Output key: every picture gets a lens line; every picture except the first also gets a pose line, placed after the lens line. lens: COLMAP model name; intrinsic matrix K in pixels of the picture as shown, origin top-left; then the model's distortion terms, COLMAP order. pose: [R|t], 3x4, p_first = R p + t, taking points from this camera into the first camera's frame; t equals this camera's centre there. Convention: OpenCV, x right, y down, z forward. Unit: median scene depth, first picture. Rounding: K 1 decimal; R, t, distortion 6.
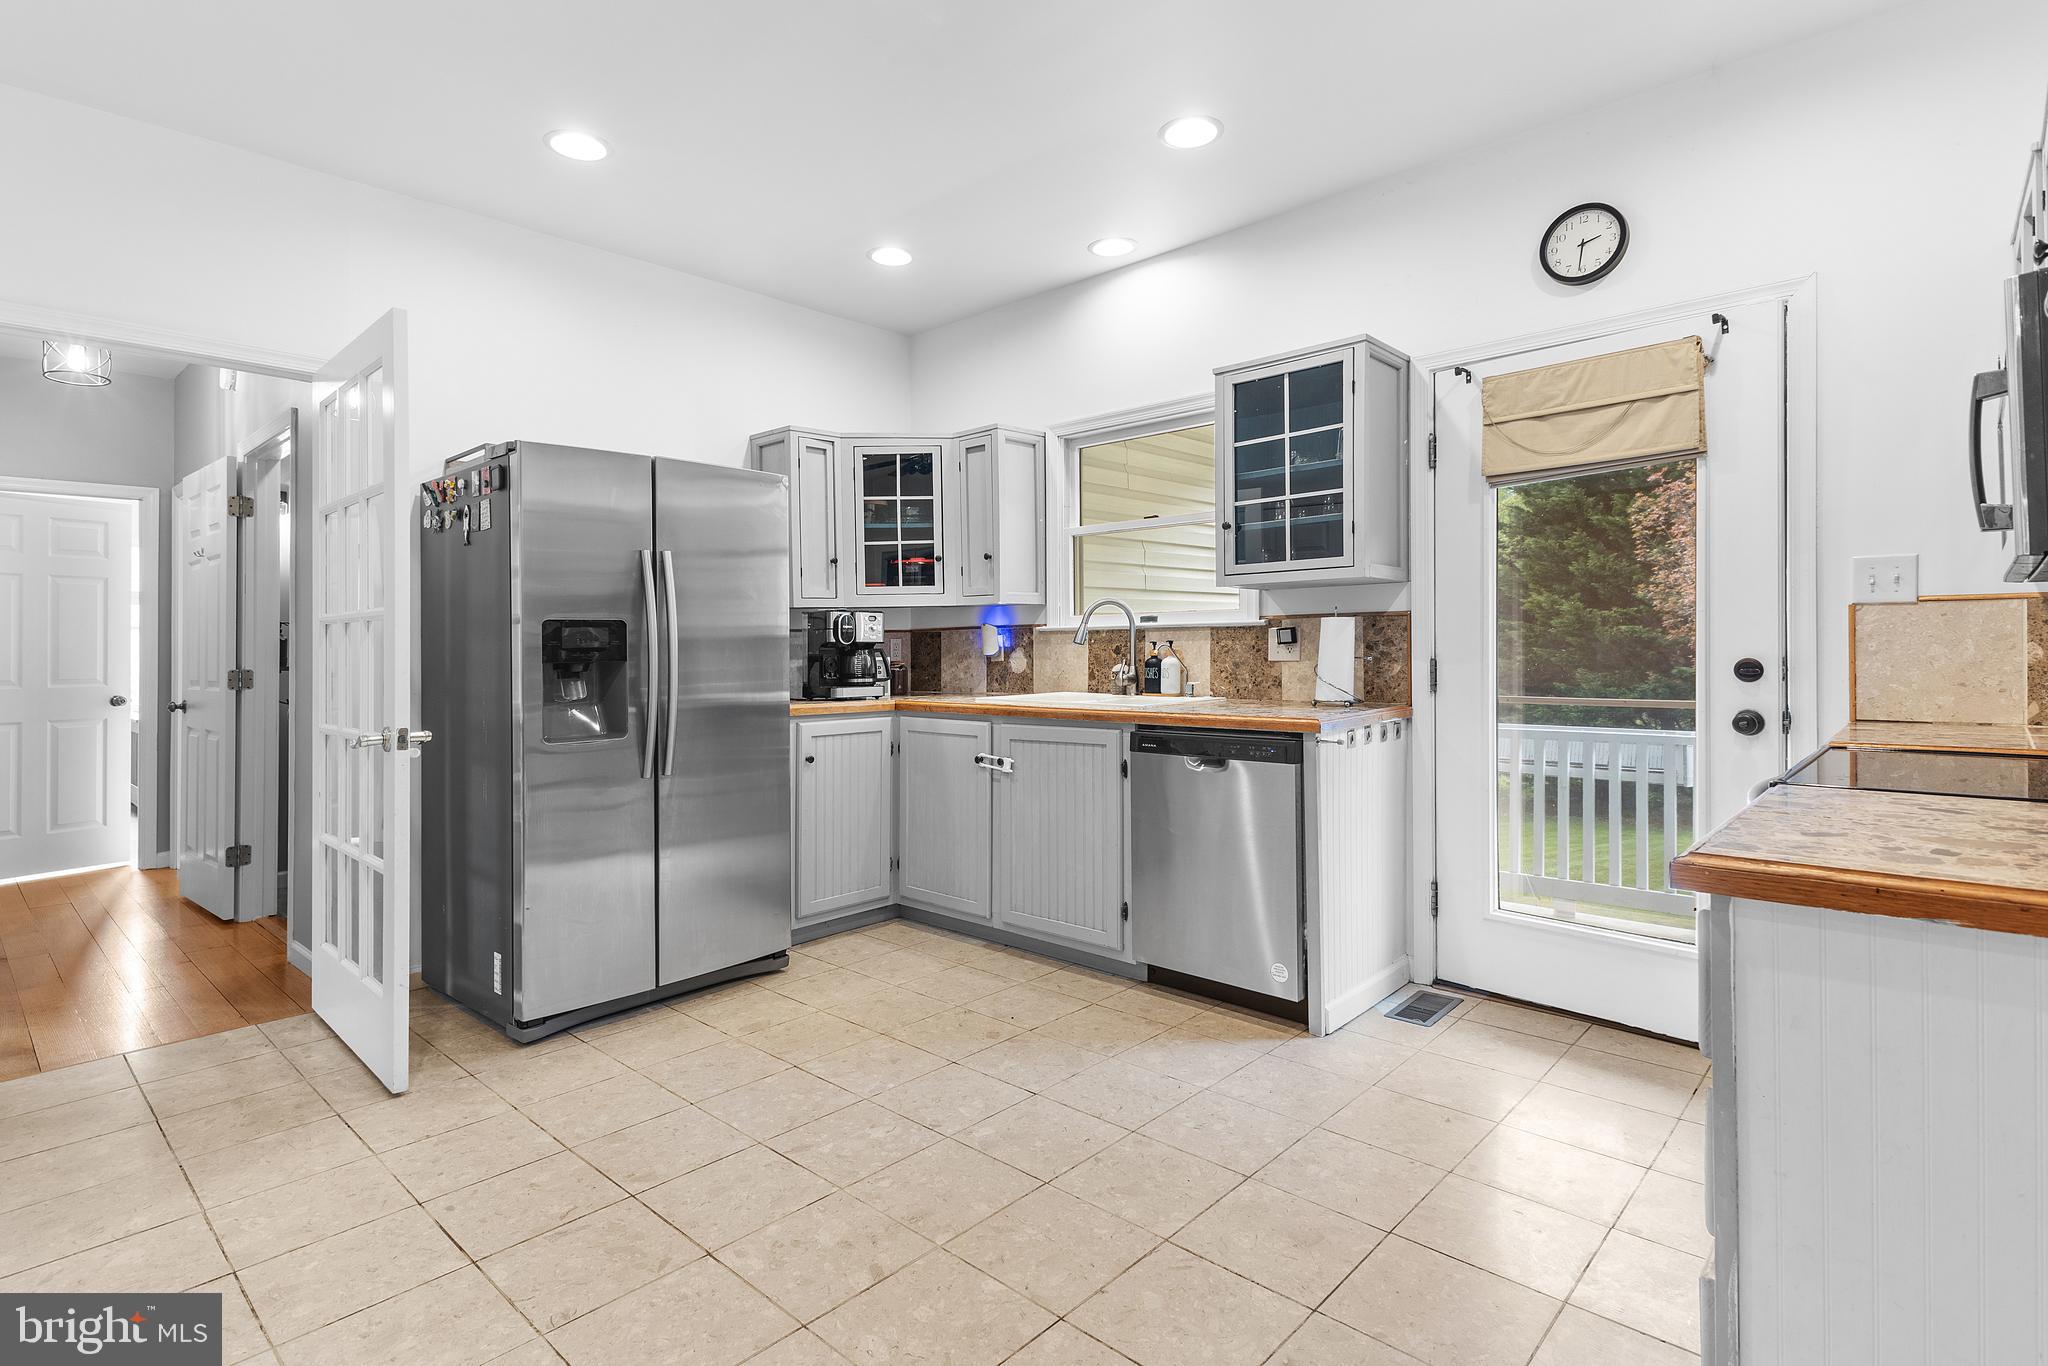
lens RADIAL K [[1002.2, 0, 966.3], [0, 1002.2, 687.0], [0, 0, 1]] dist [0.008221, -0.001841]
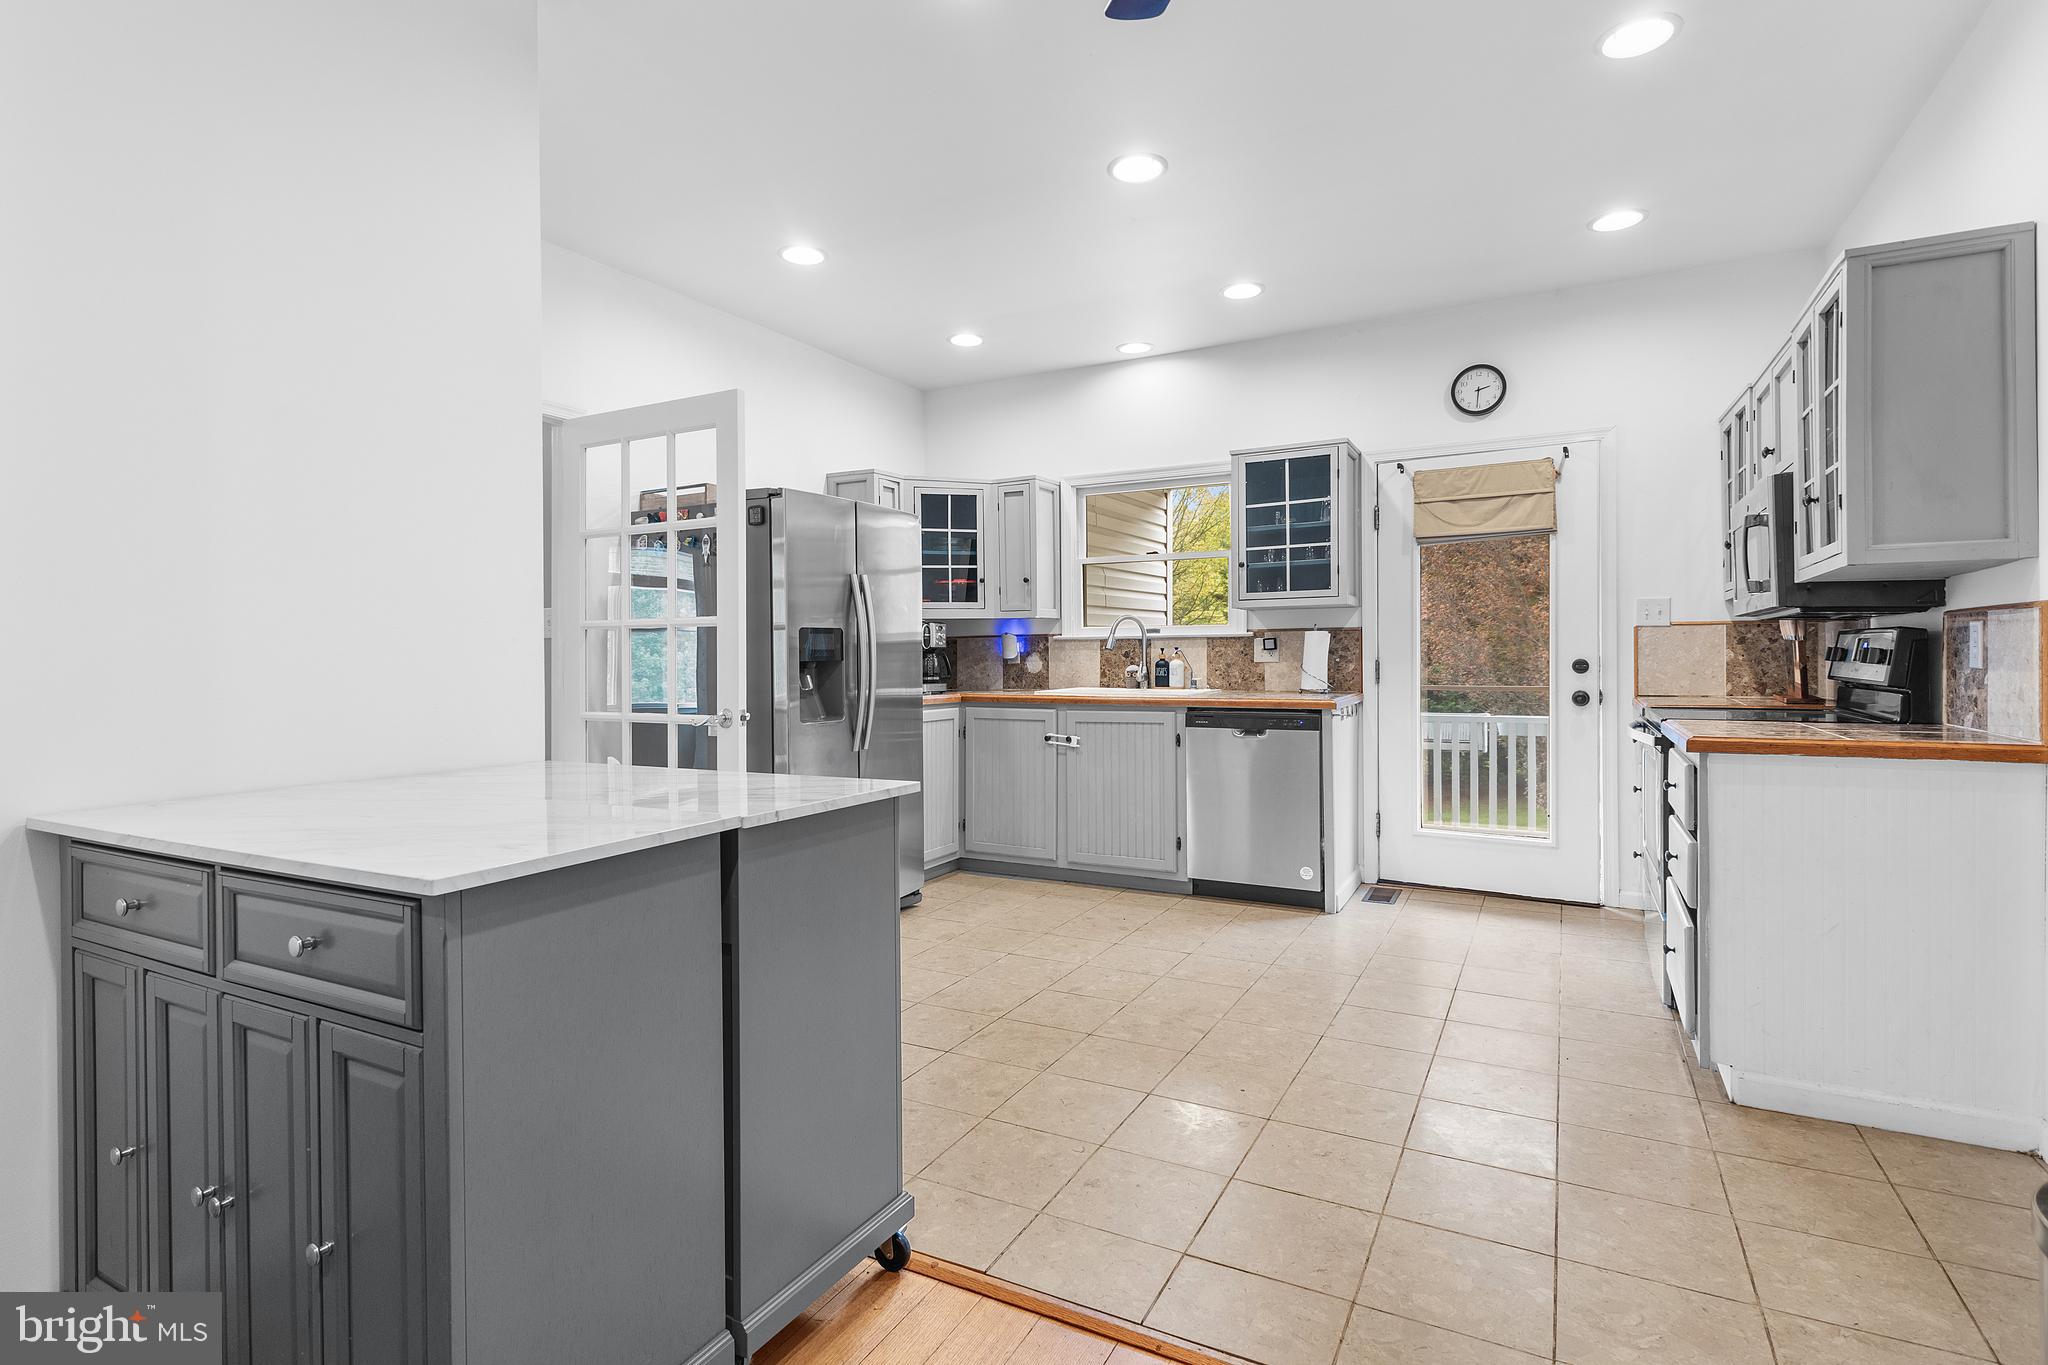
lens RADIAL K [[1002.2, 0, 971.3], [0, 1002.2, 699.8], [0, 0, 1]] dist [0.008221, -0.001841]
pose [[0.969290, -0.007826, 0.245797, -0.484198], [0.007075, 0.999967, 0.003940, 0.020512], [-0.245820, -0.002080, 0.969313, -0.279174]]
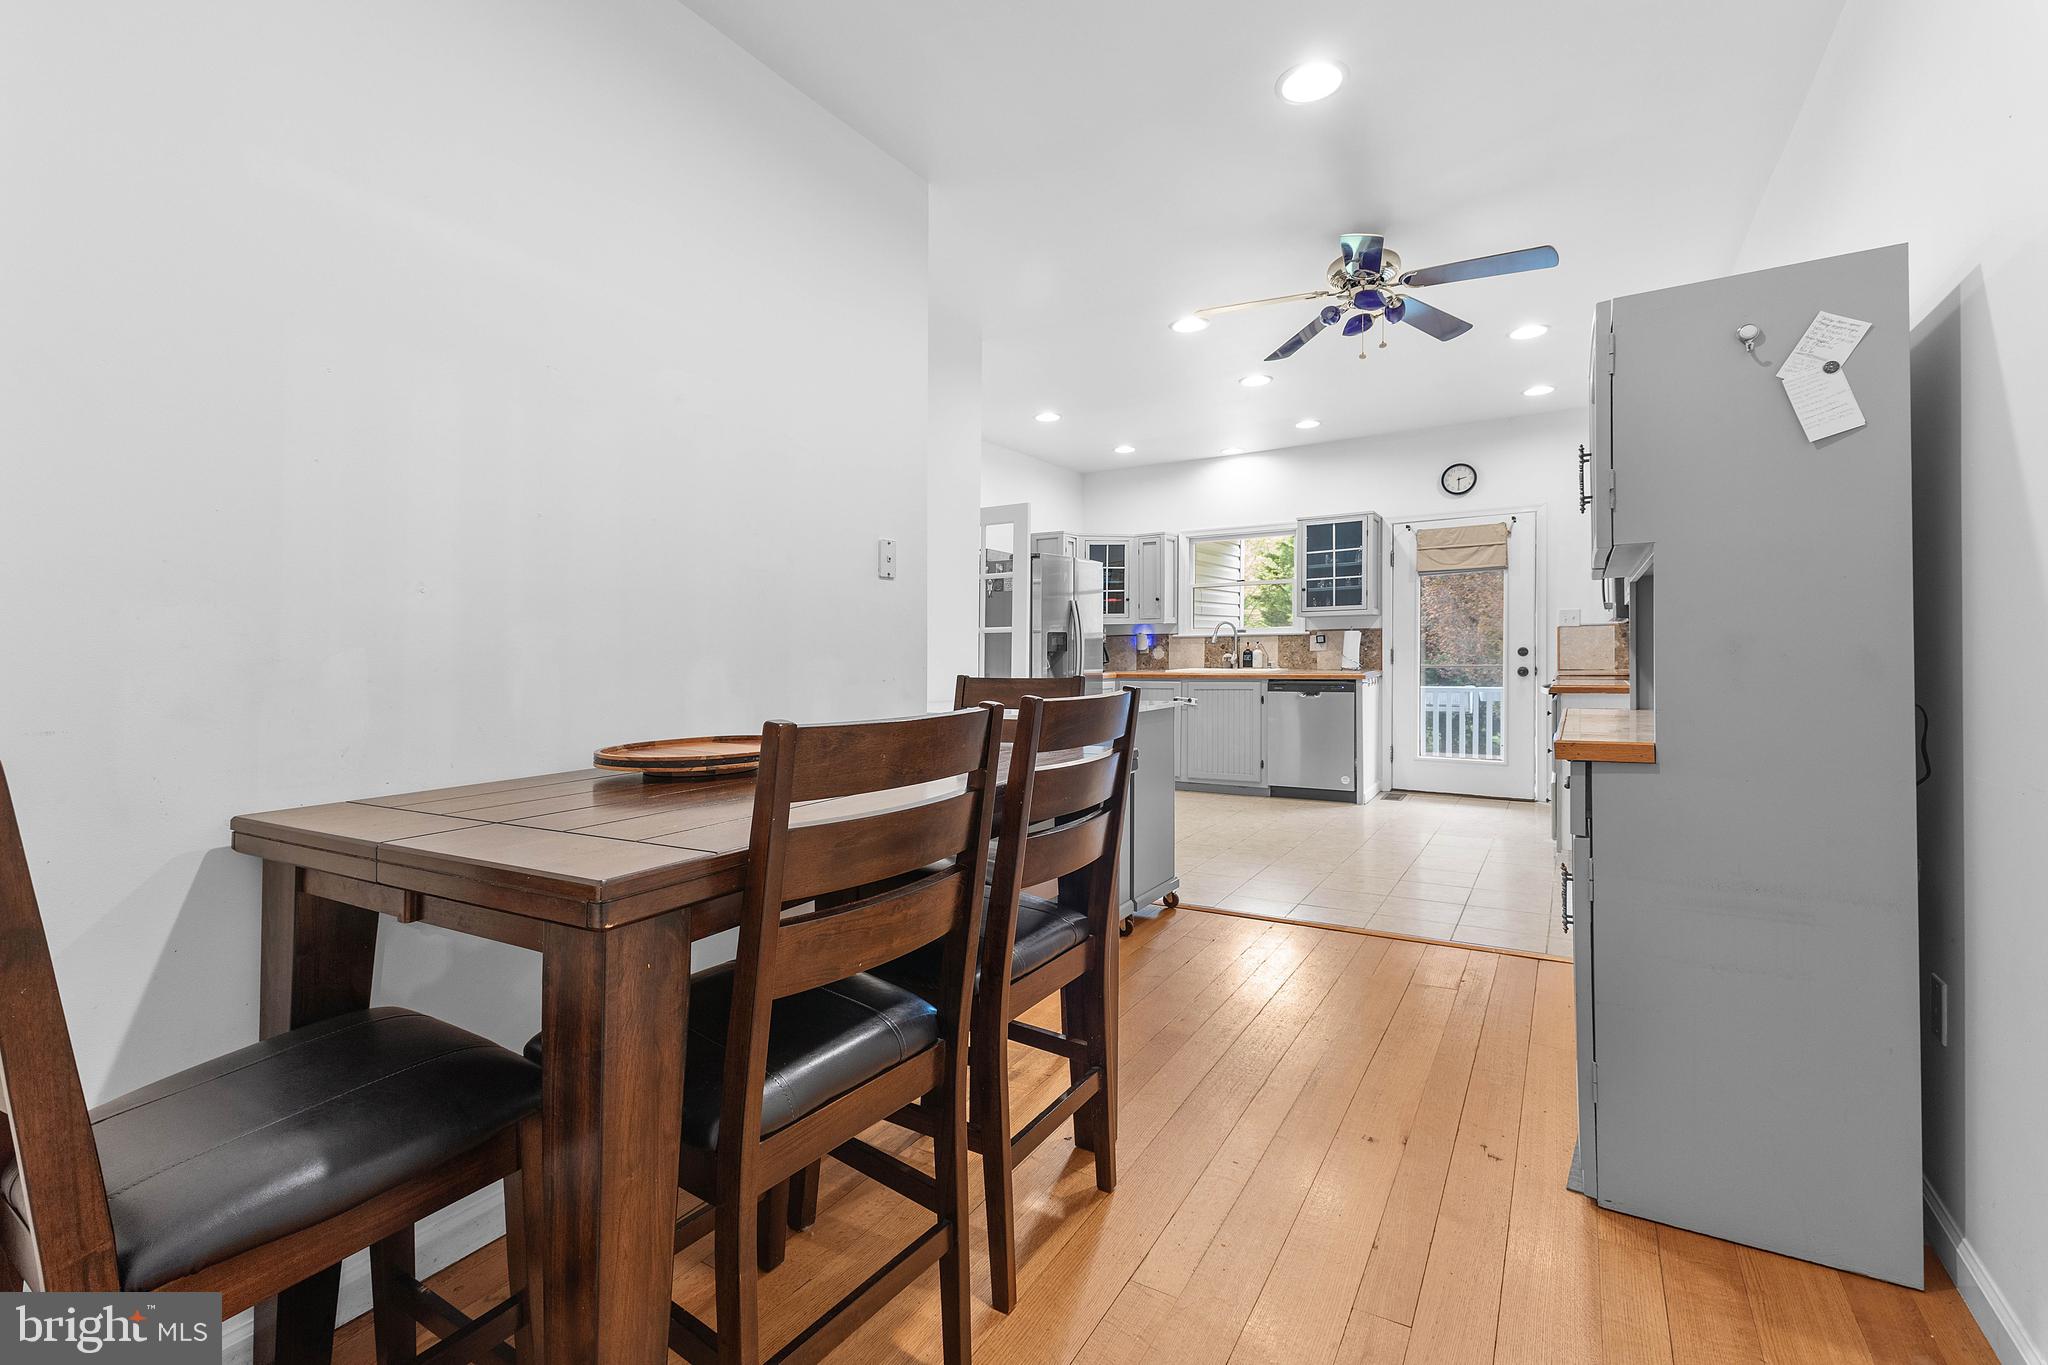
lens RADIAL K [[881.5, 0, 939.3], [0, 881.5, 706.4], [0, 0, 1]] dist [0.001017, -0.000030]
pose [[0.988047, -0.012695, 0.153629, -0.907308], [0.009299, 0.999697, 0.022804, 0.049676], [-0.153872, -0.021103, 0.987865, -0.873818]]
